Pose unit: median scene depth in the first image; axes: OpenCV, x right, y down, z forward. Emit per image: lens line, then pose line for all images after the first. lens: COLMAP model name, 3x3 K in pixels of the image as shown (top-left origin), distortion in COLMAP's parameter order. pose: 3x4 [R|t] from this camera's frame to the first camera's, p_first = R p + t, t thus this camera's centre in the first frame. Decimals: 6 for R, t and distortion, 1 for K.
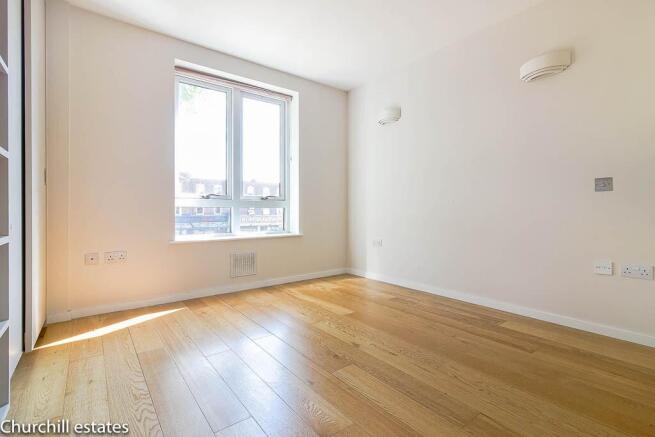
lens RADIAL K [[300.1, 0, 331.7], [0, 300.1, 214.1], [0, 0, 1]] dist [-0.002218, -0.000393]
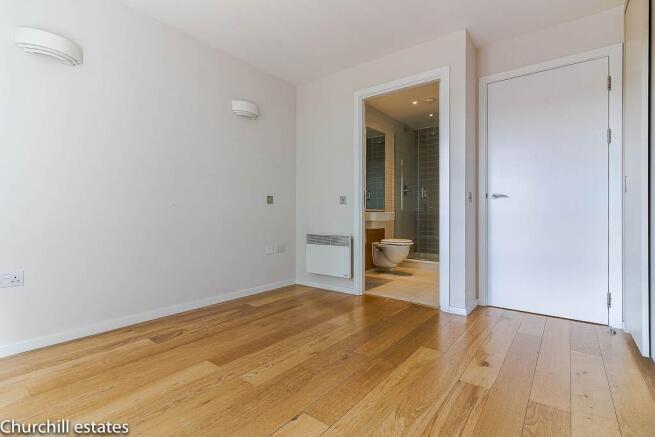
lens RADIAL K [[300.1, 0, 332.3], [0, 300.1, 216.6], [0, 0, 1]] dist [-0.002218, -0.000393]
pose [[-0.221560, -0.007500, 0.975118, -0.717689], [0.009301, 0.999909, 0.009804, -0.015218], [-0.975102, 0.011241, -0.221470, 0.935007]]
